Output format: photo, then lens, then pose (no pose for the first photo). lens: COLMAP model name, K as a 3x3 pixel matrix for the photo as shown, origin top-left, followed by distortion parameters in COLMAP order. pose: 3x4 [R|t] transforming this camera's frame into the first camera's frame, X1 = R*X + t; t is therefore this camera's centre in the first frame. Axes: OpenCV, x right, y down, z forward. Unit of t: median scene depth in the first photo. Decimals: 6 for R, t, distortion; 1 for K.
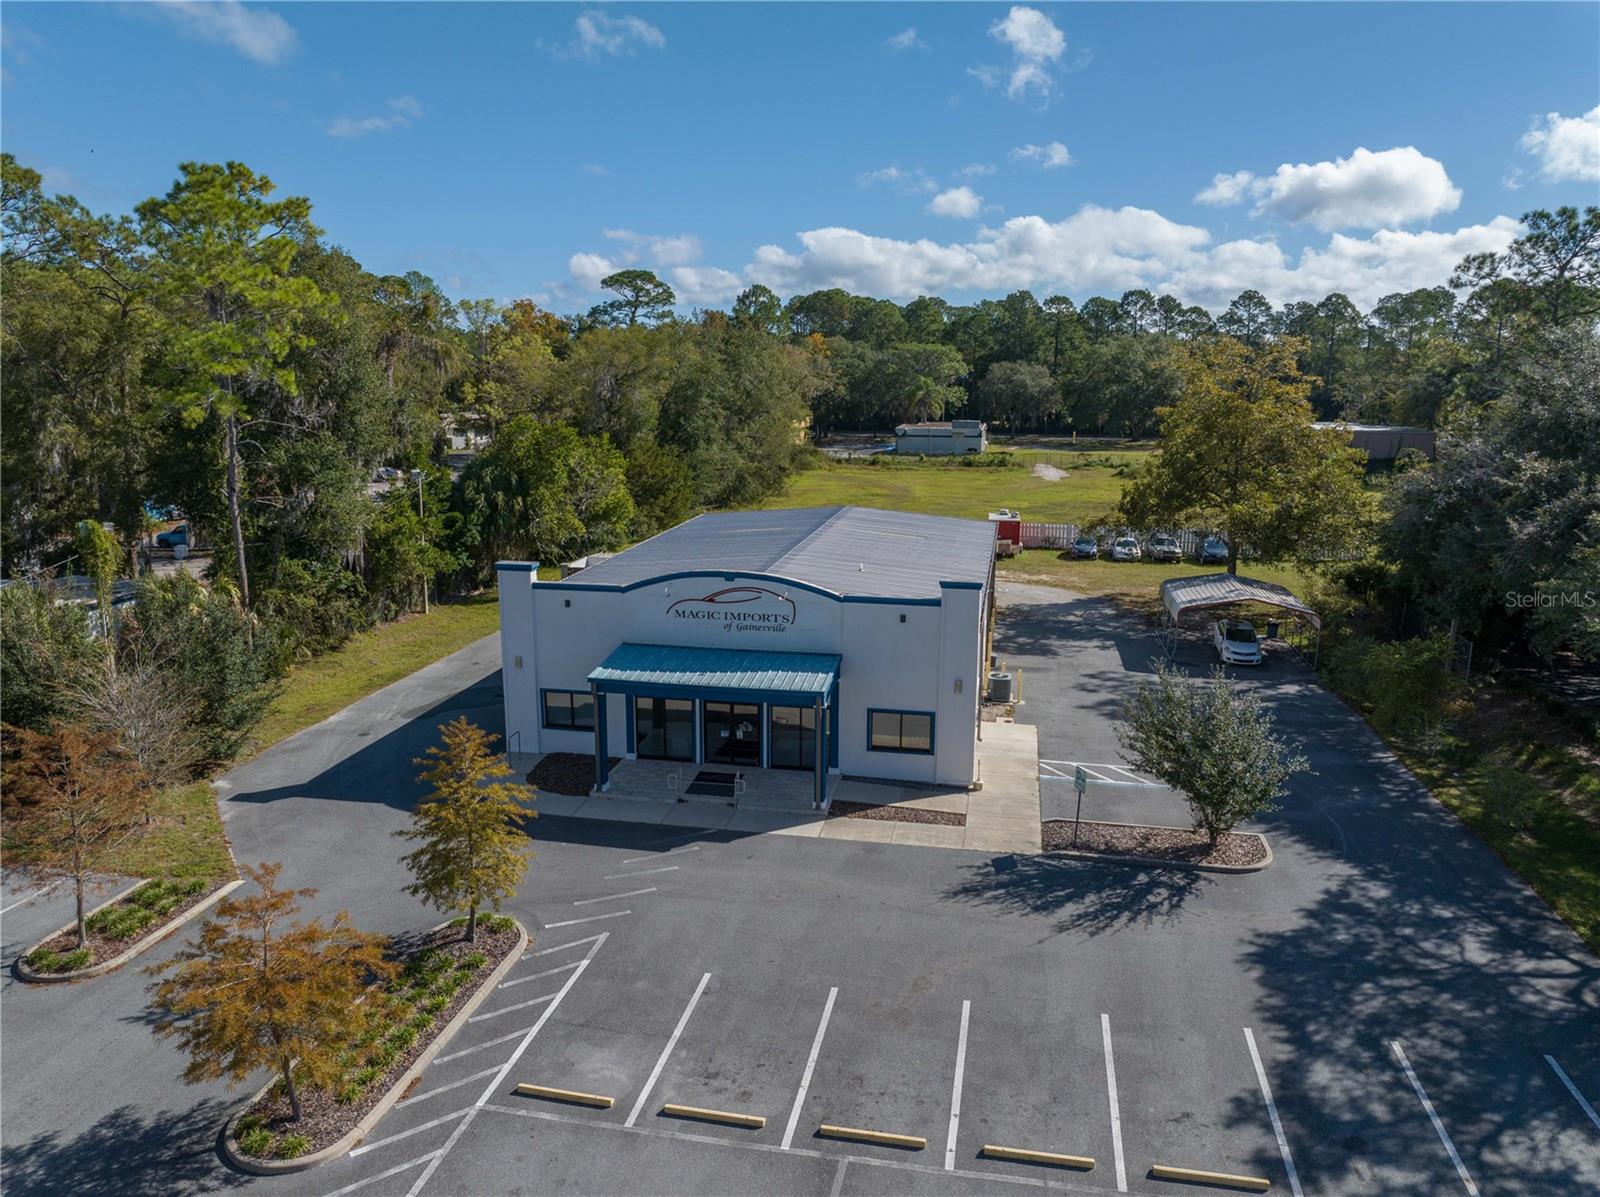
lens RADIAL K [[1128.9, 0, 796.7], [0, 1128.9, 593.5], [0, 0, 1]] dist [-0.044207, 0.009762]
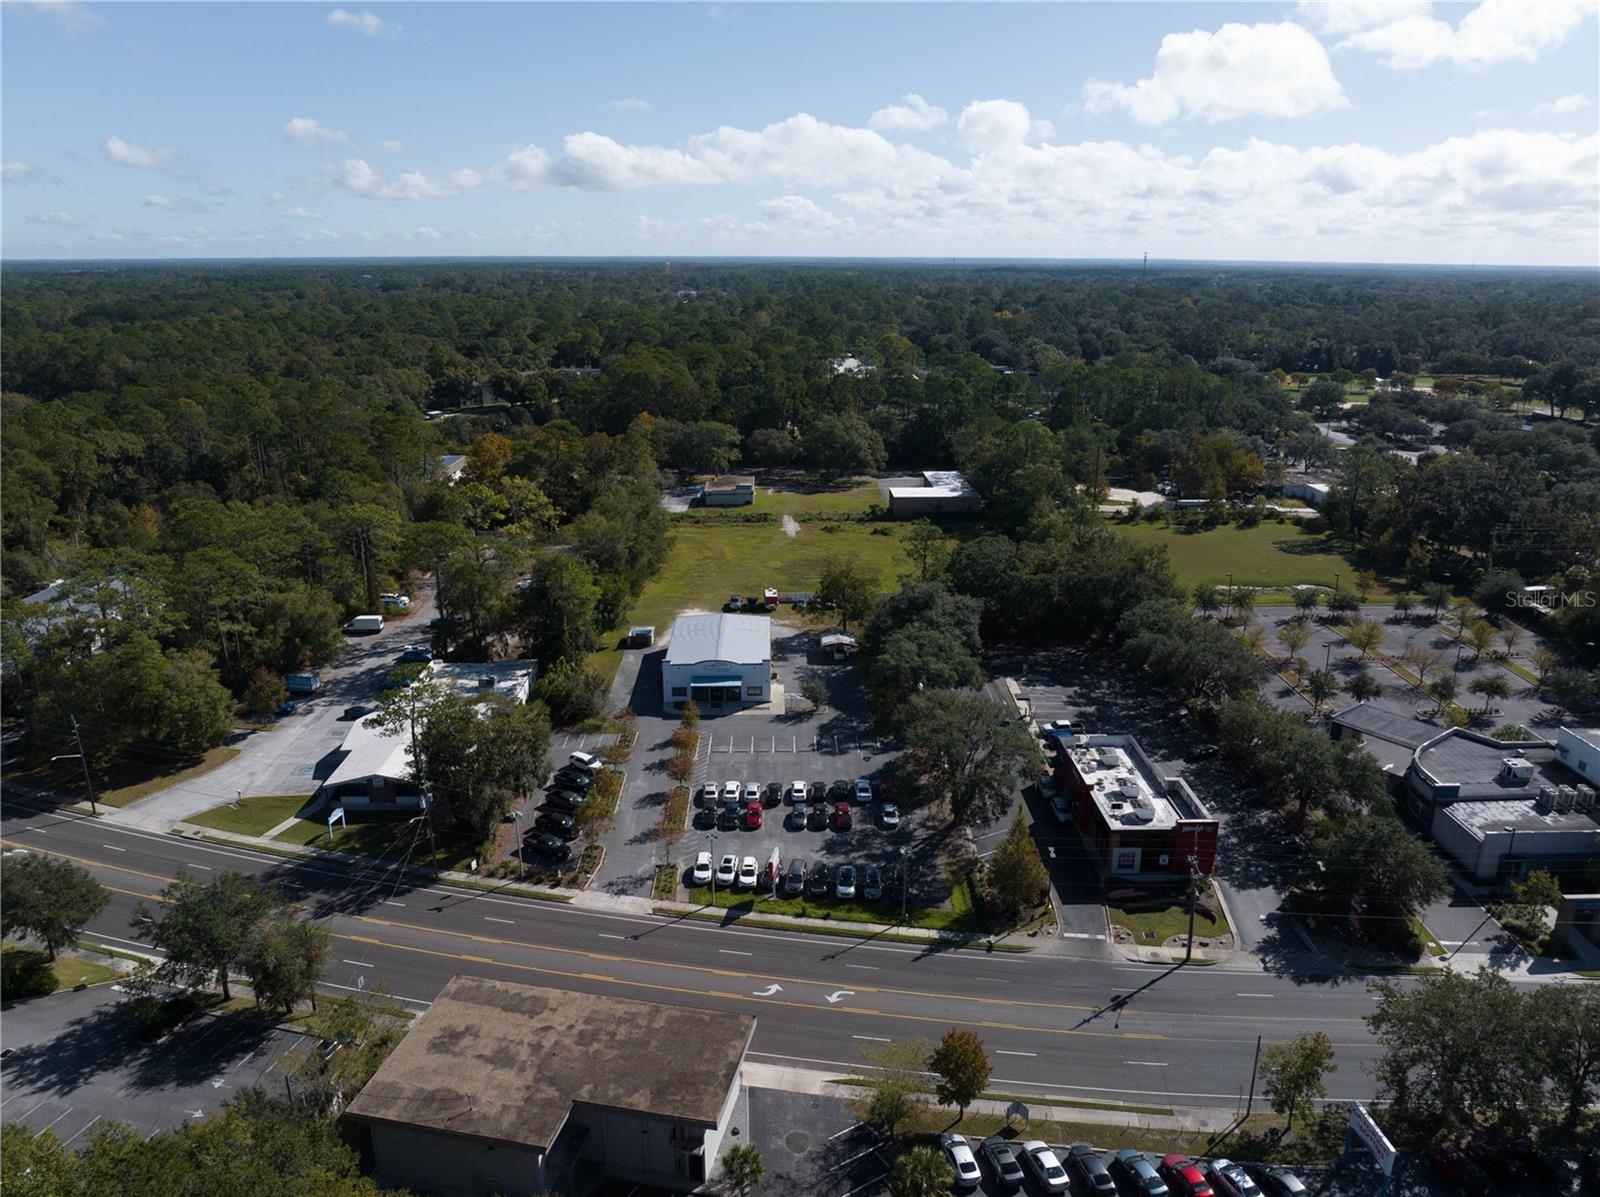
lens RADIAL K [[1124.6, 0, 795.9], [0, 1124.6, 597.1], [0, 0, 1]] dist [-0.019452, -0.039912]
pose [[0.976688, -0.063472, 0.205066, -0.724631], [0.042705, 0.993643, 0.104158, -0.801958], [-0.210374, -0.092972, 0.973190, -3.813802]]
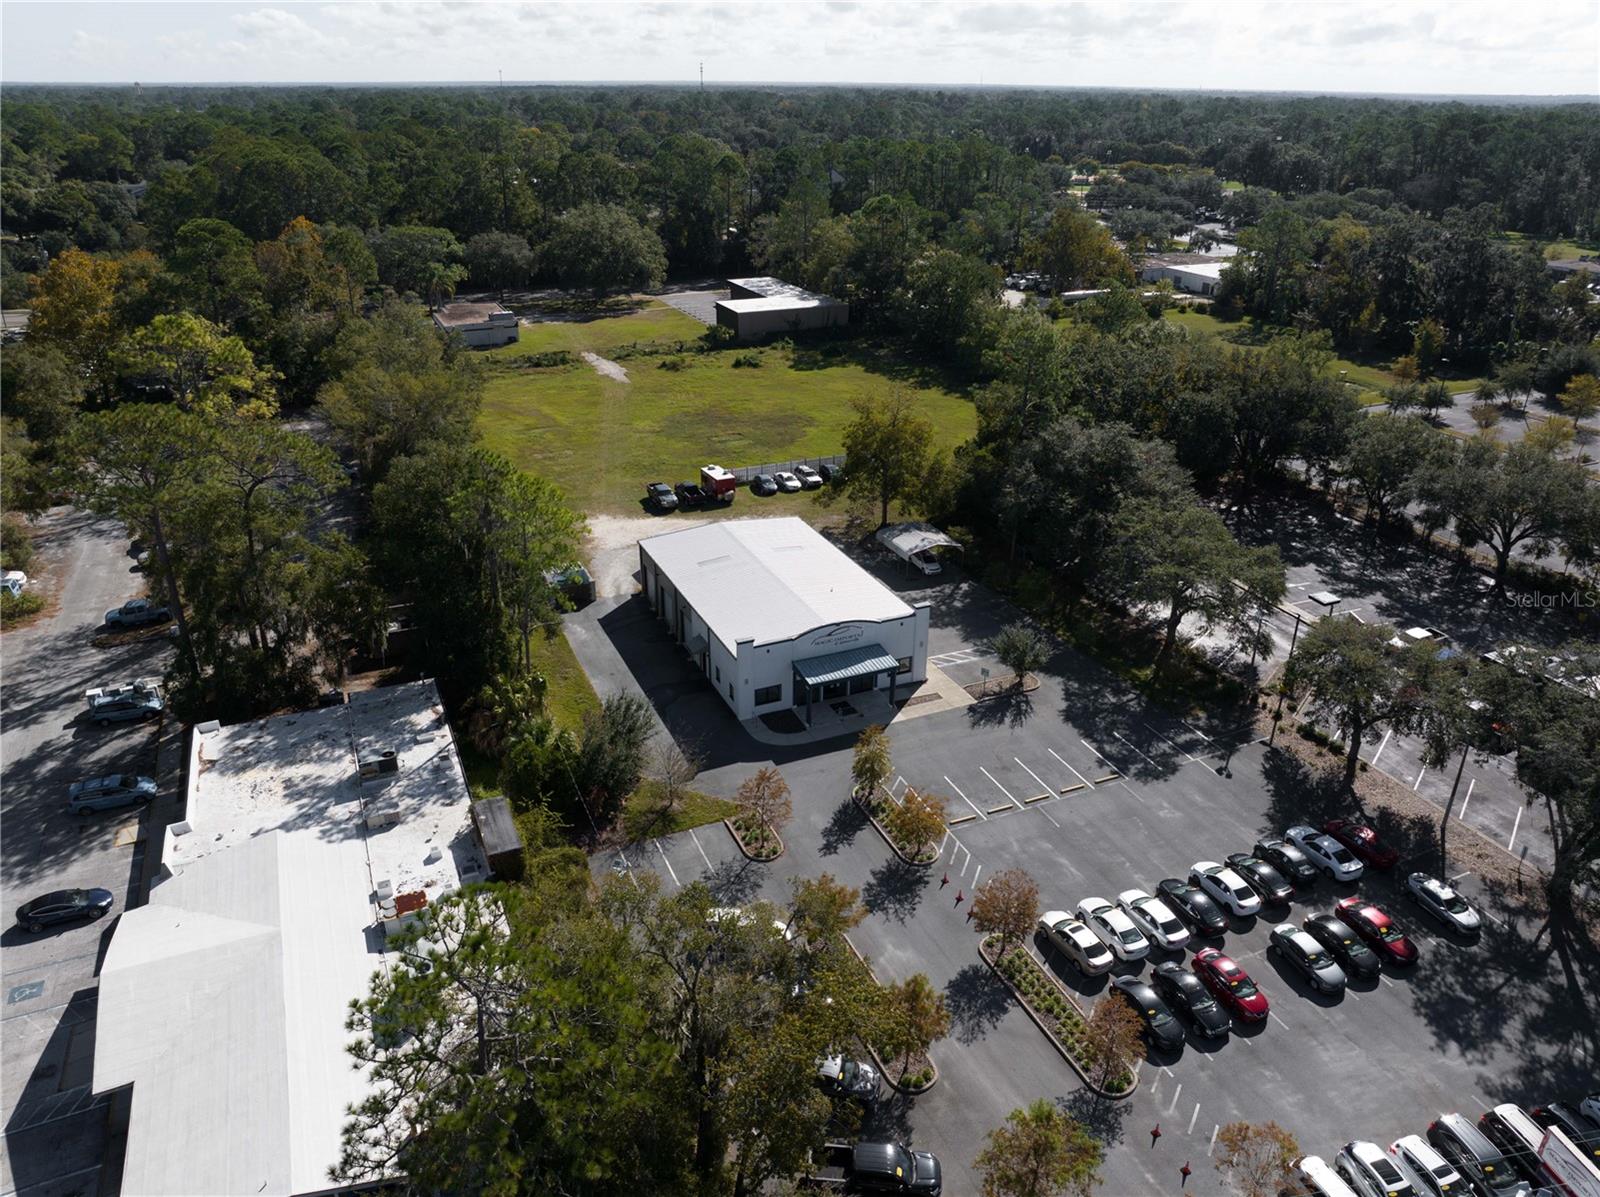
lens RADIAL K [[1128.9, 0, 796.7], [0, 1128.9, 593.5], [0, 0, 1]] dist [-0.044207, 0.009762]
pose [[0.817125, -0.239005, 0.524579, -1.444082], [0.109720, 0.957847, 0.265500, -0.760189], [-0.565922, -0.159390, 0.808905, -0.893934]]
